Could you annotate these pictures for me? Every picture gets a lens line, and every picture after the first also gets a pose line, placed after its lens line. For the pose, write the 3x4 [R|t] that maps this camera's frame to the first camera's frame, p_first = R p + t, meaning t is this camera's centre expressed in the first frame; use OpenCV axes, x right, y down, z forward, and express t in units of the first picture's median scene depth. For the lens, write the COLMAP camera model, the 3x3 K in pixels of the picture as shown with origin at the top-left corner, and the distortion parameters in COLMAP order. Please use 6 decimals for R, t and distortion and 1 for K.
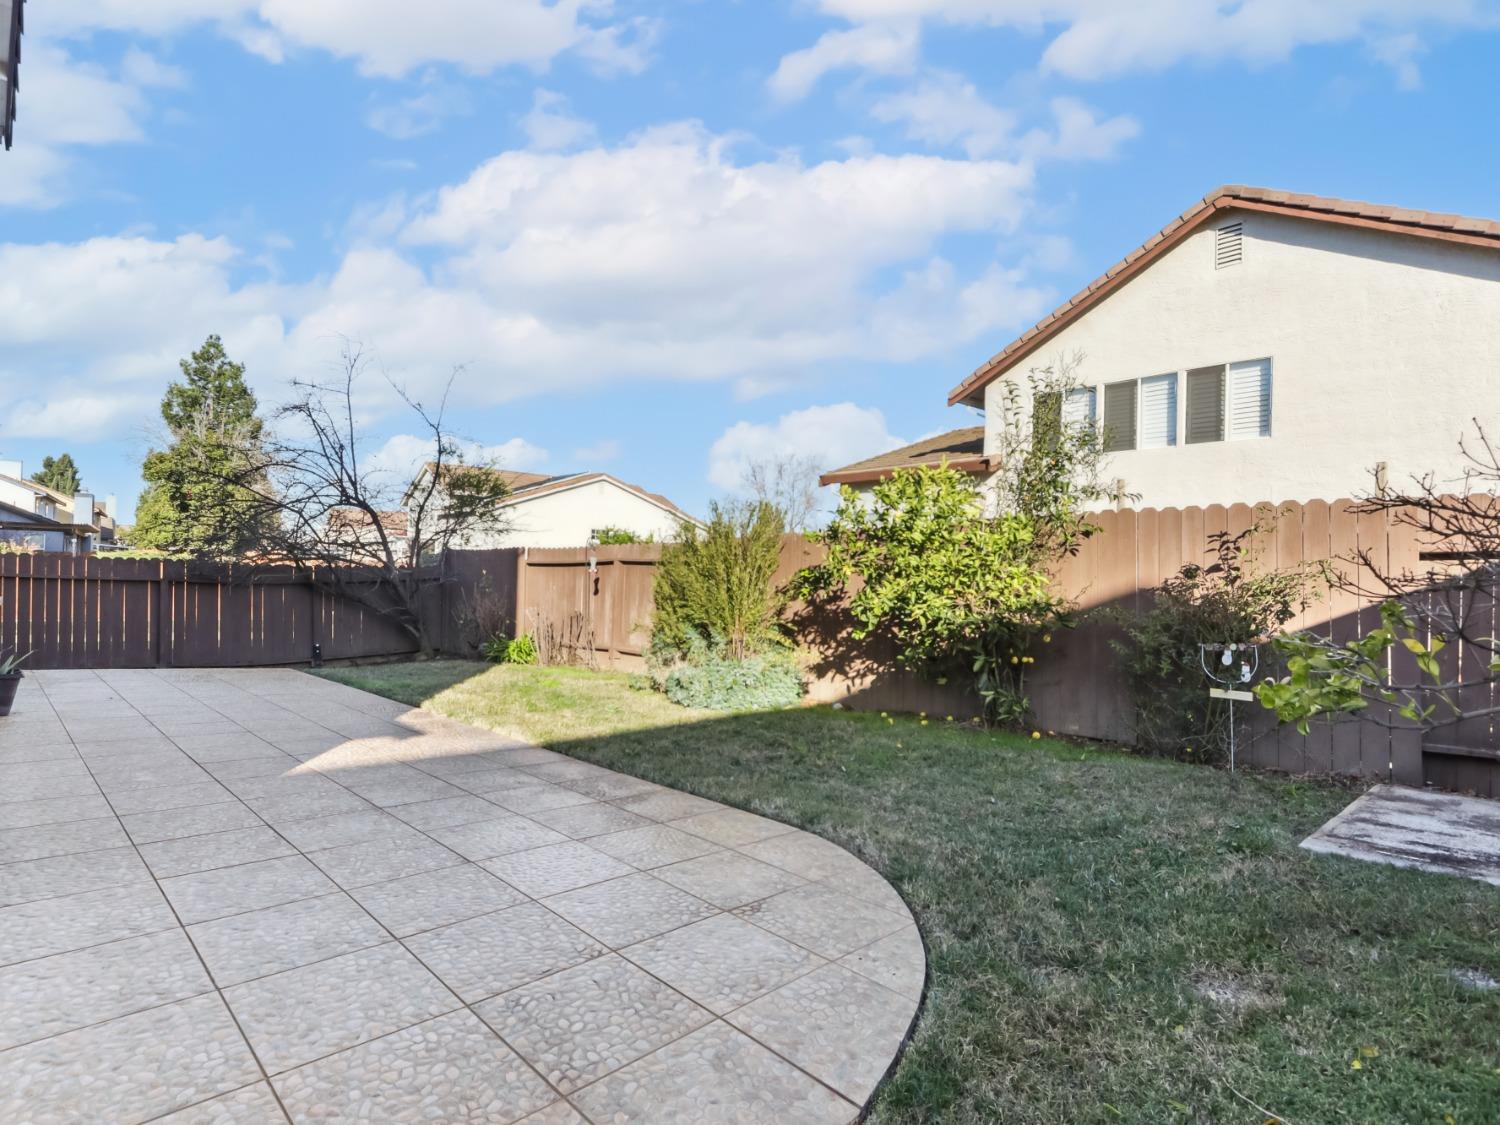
lens RADIAL K [[756.0, 0, 746.7], [0, 756.0, 583.6], [0, 0, 1]] dist [0.000617, 0.000286]
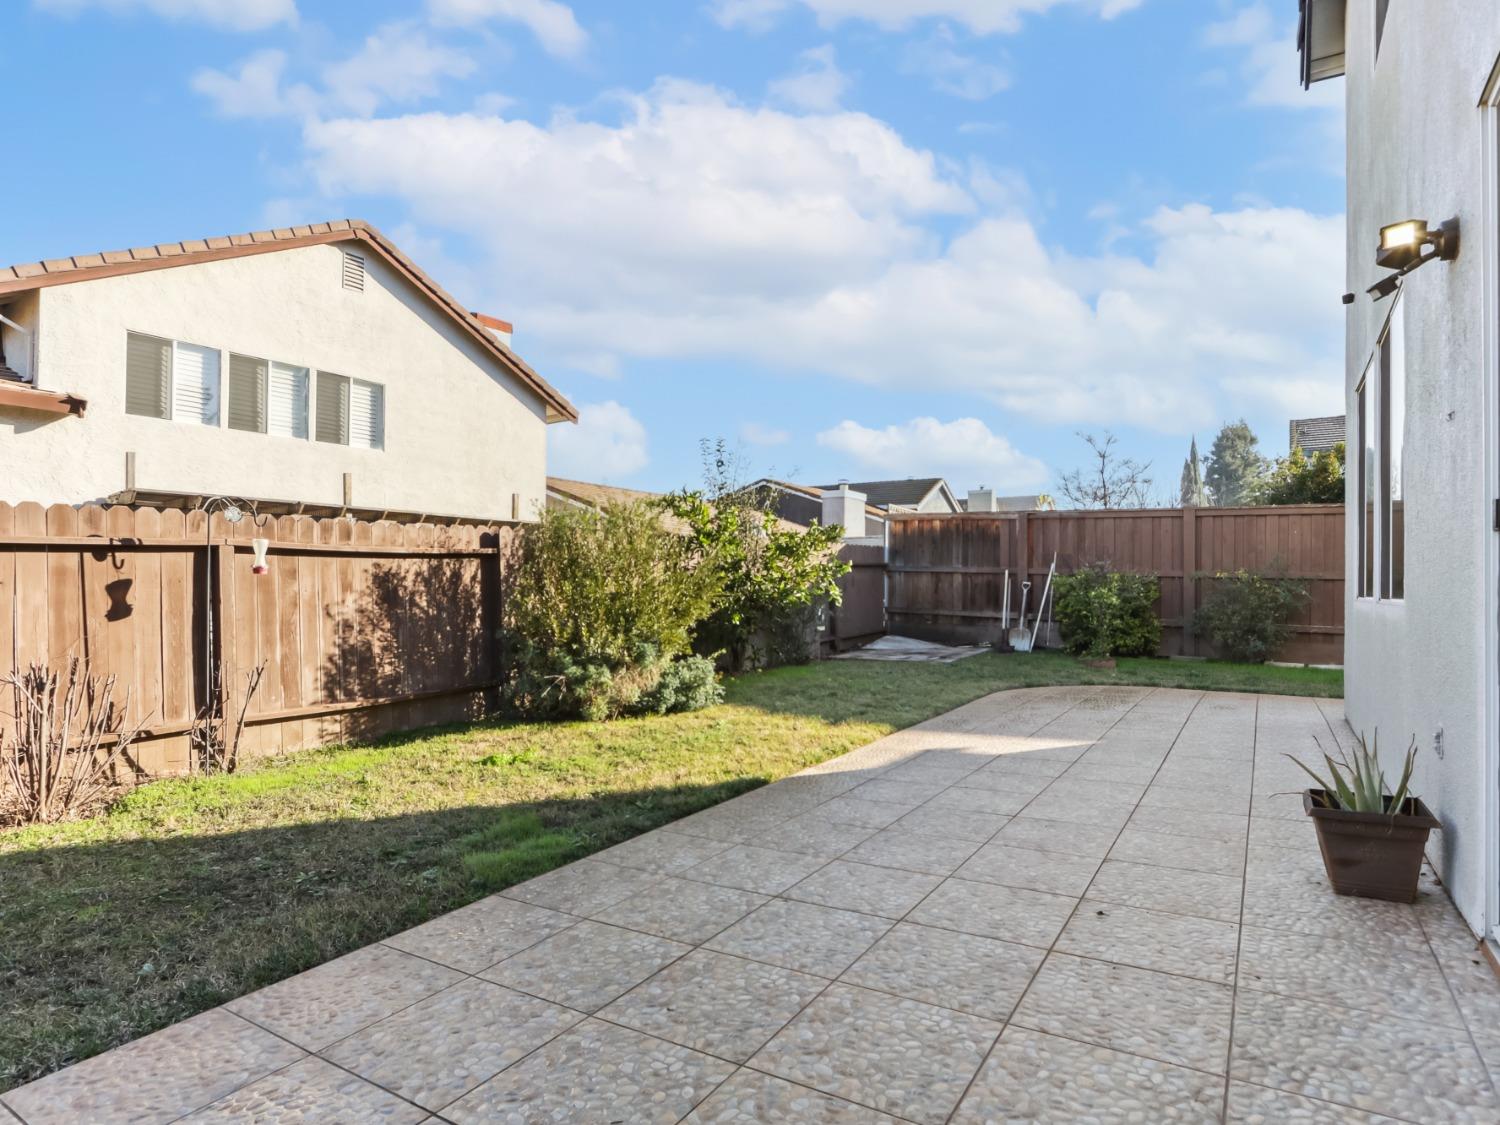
lens RADIAL K [[812.7, 0, 750.0], [0, 812.7, 562.5], [0, 0, 1]] dist [-0.042343, 0.000174]
pose [[-0.218222, -0.000974, 0.975899, -0.615904], [0.001422, 0.999998, 0.001316, -0.021211], [-0.975898, 0.001675, -0.218221, 0.669460]]
